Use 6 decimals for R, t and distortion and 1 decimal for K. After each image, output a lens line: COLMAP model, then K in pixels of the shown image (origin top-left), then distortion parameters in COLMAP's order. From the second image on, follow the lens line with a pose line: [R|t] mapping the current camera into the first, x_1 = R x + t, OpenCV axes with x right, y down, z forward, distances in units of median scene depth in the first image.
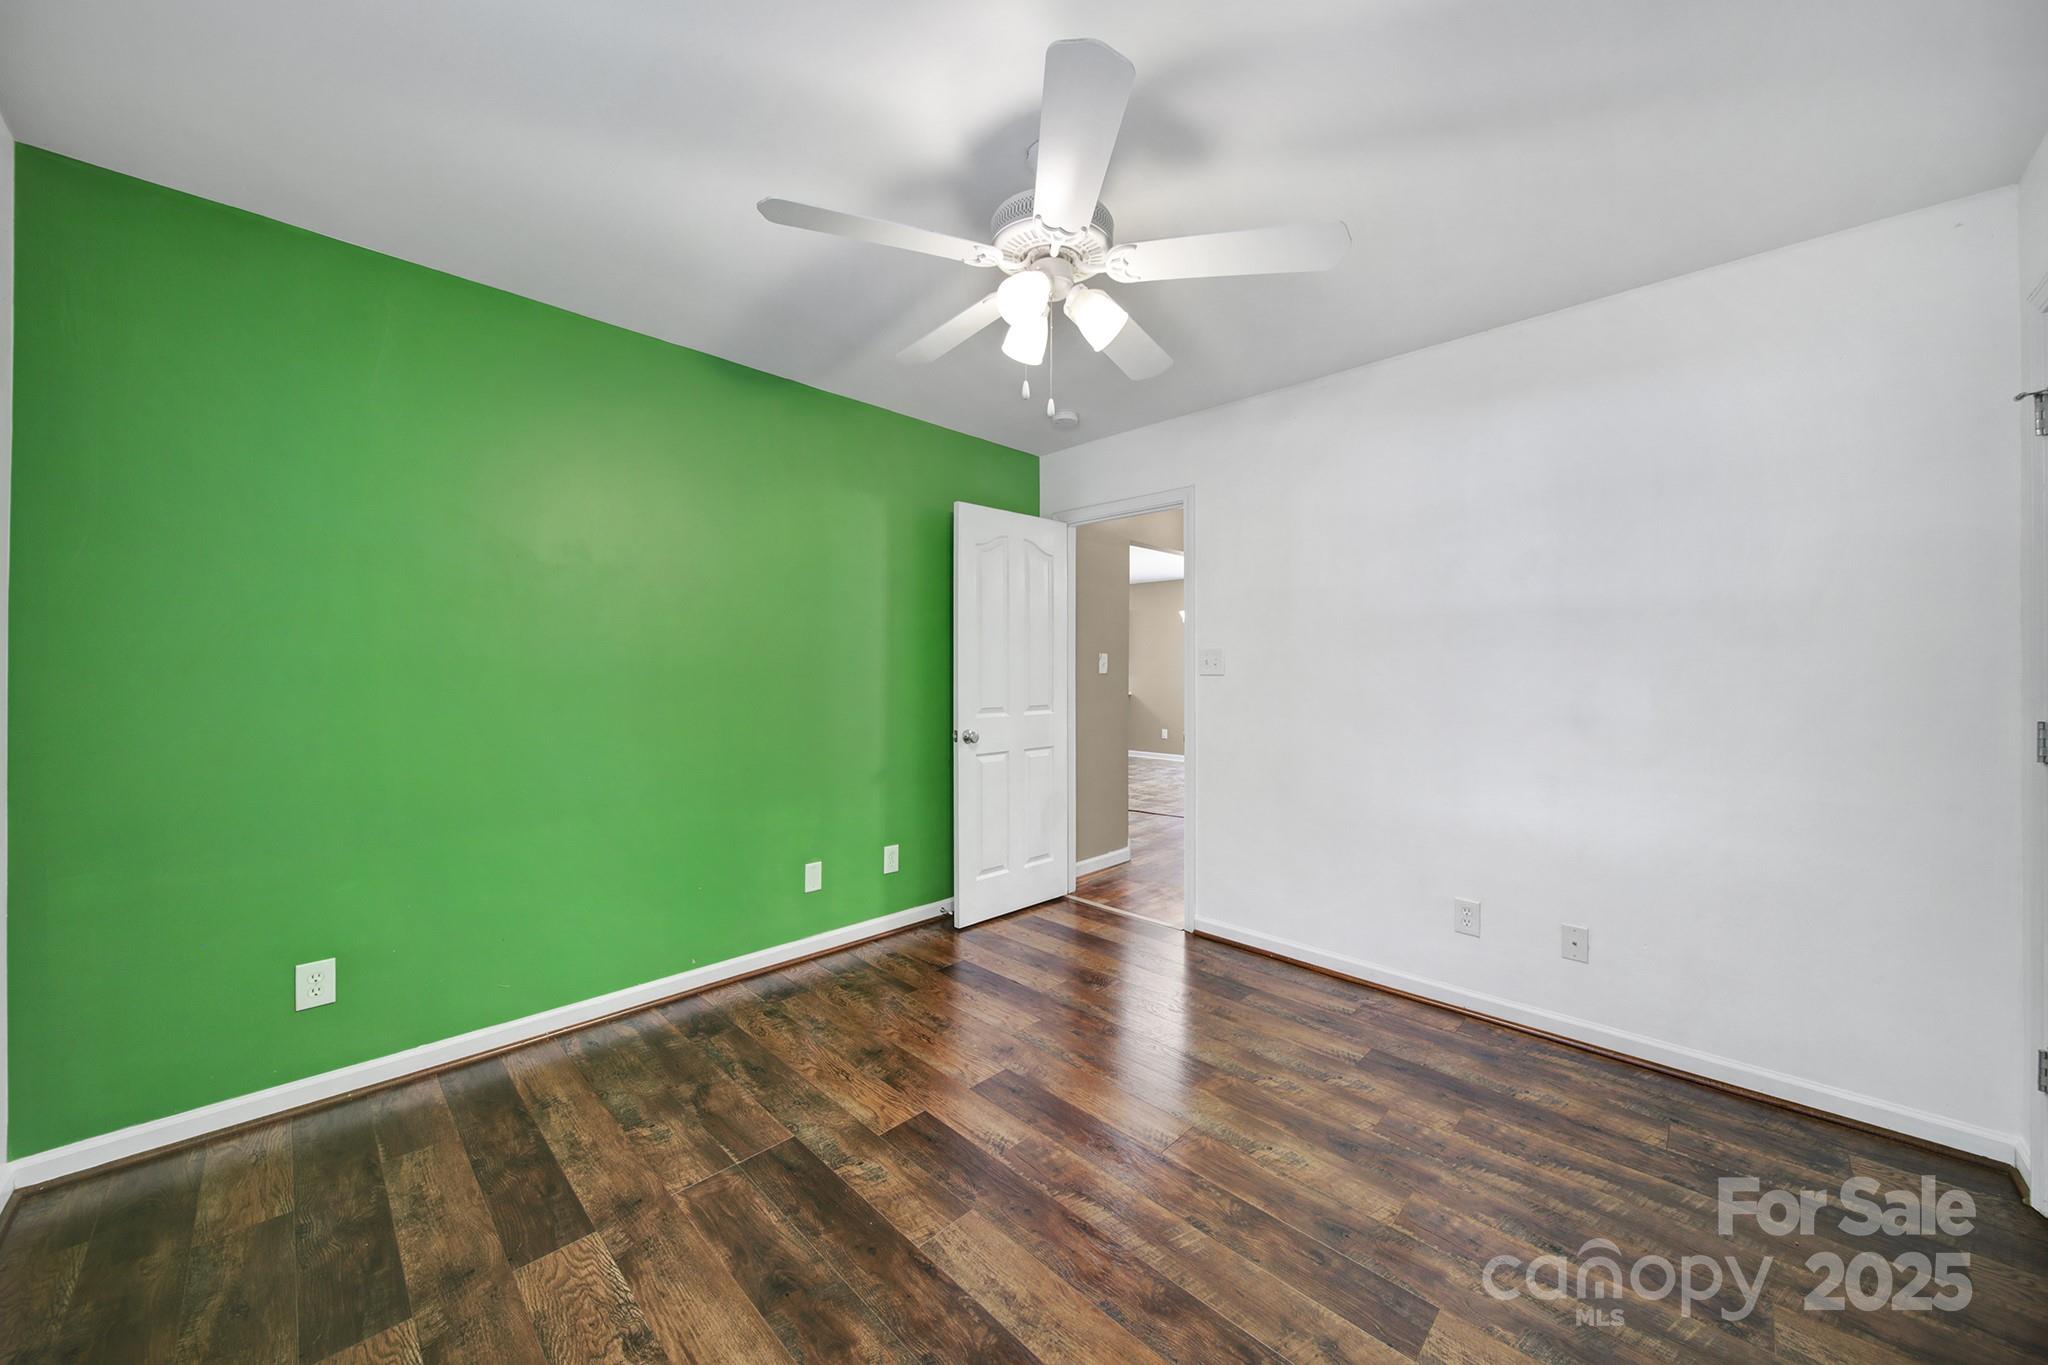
lens RADIAL K [[724.5, 0, 1025.5], [0, 724.5, 675.0], [0, 0, 1]] dist [0.000339, -0.001135]
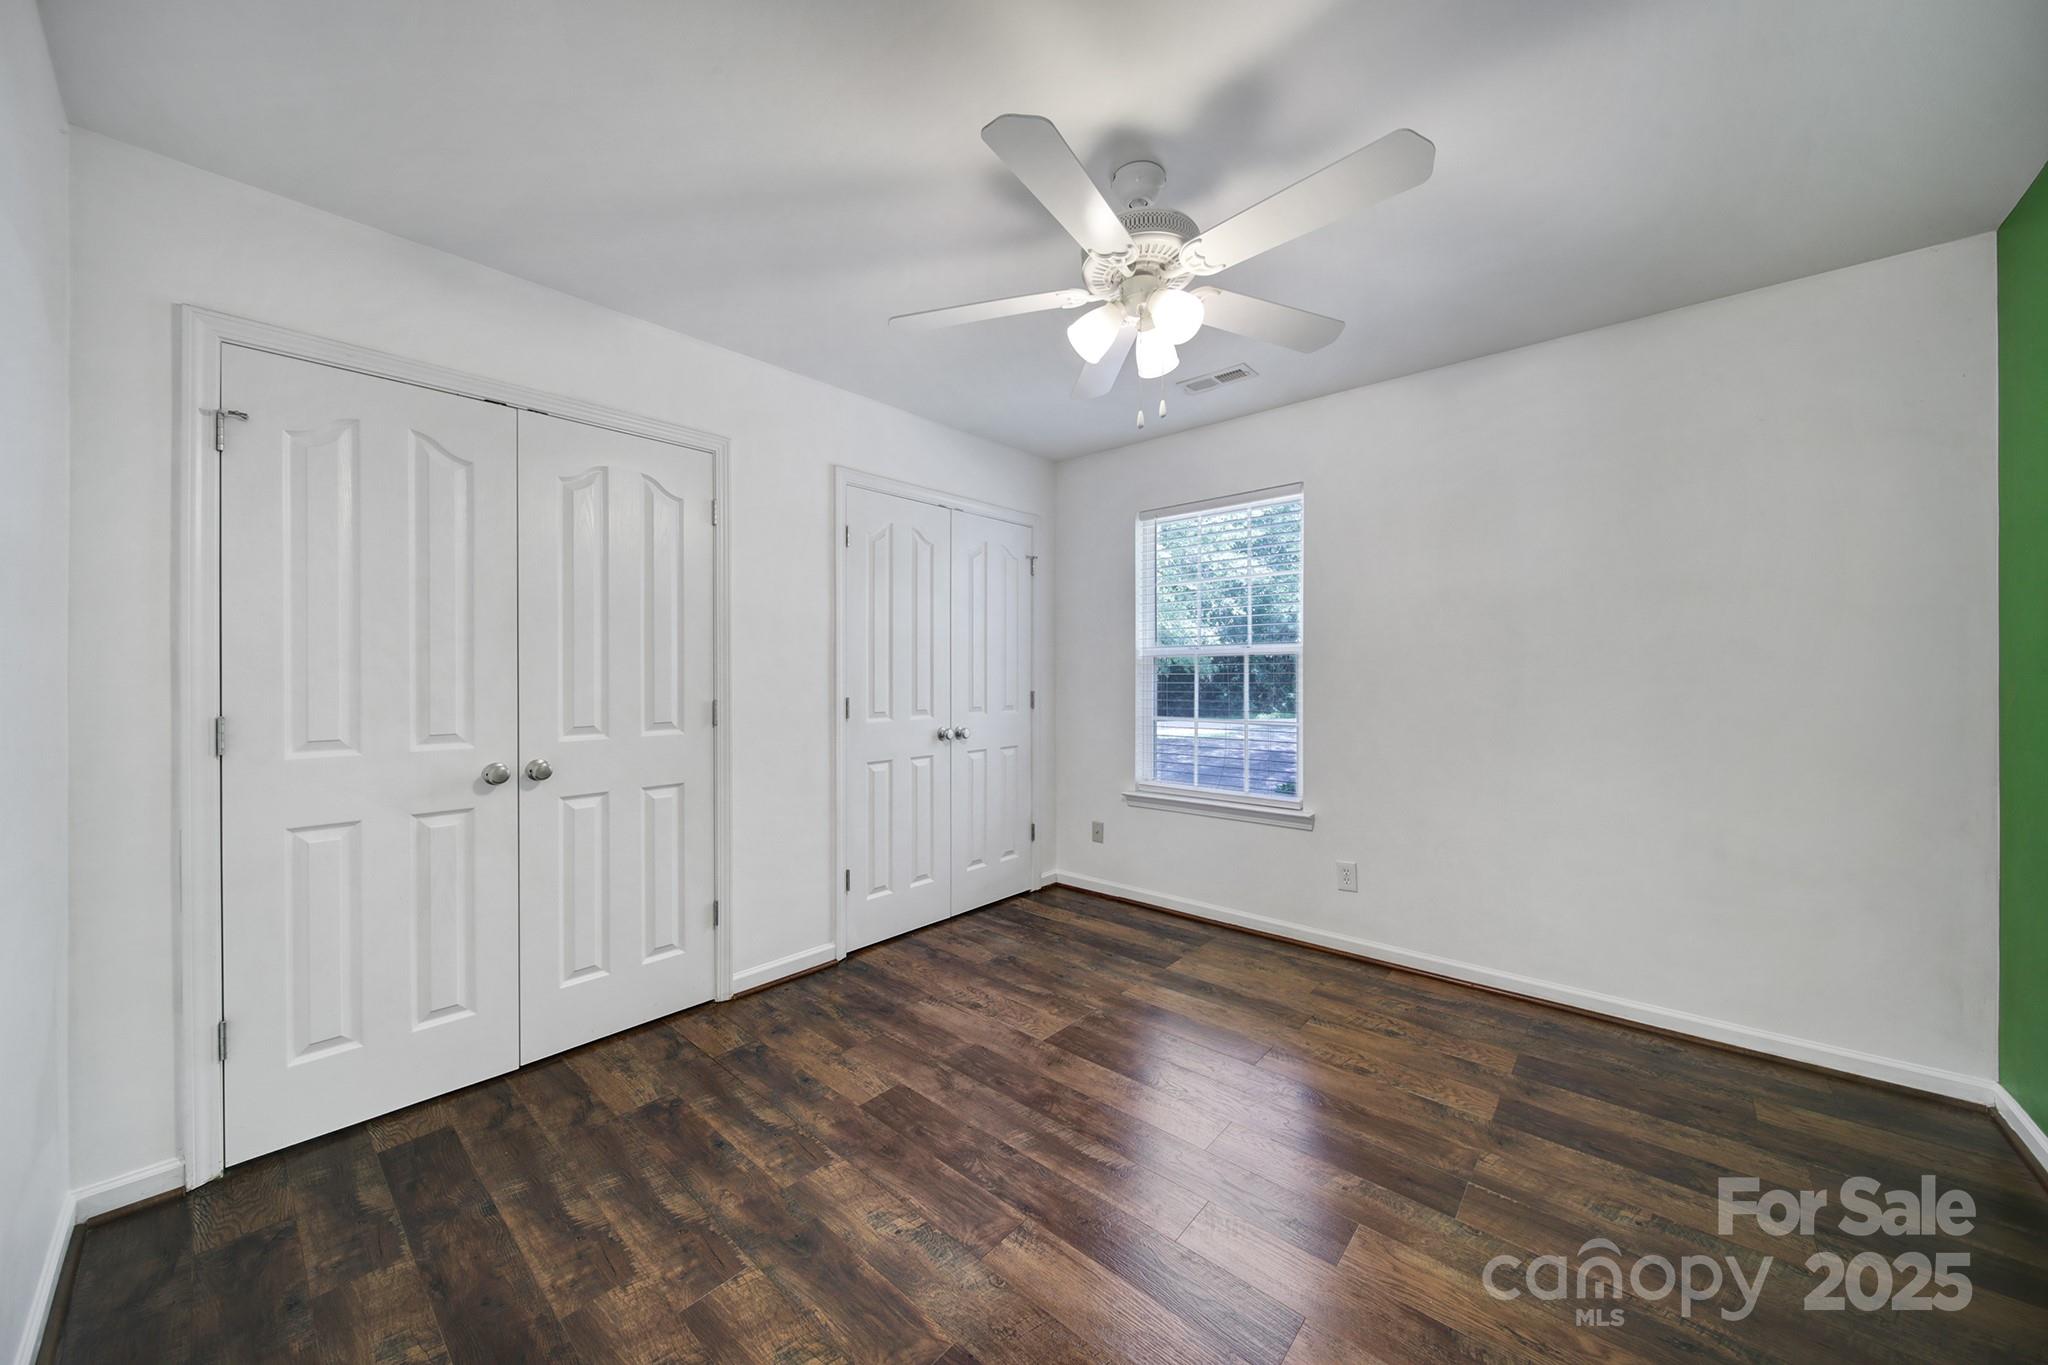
lens RADIAL K [[724.5, 0, 1021.5], [0, 724.5, 677.5], [0, 0, 1]] dist [0.000339, -0.001135]
pose [[-0.998854, -0.000825, -0.047846, 0.269399], [-0.001283, 0.999954, 0.009536, -0.007057], [0.047836, 0.009586, -0.998809, 2.132592]]
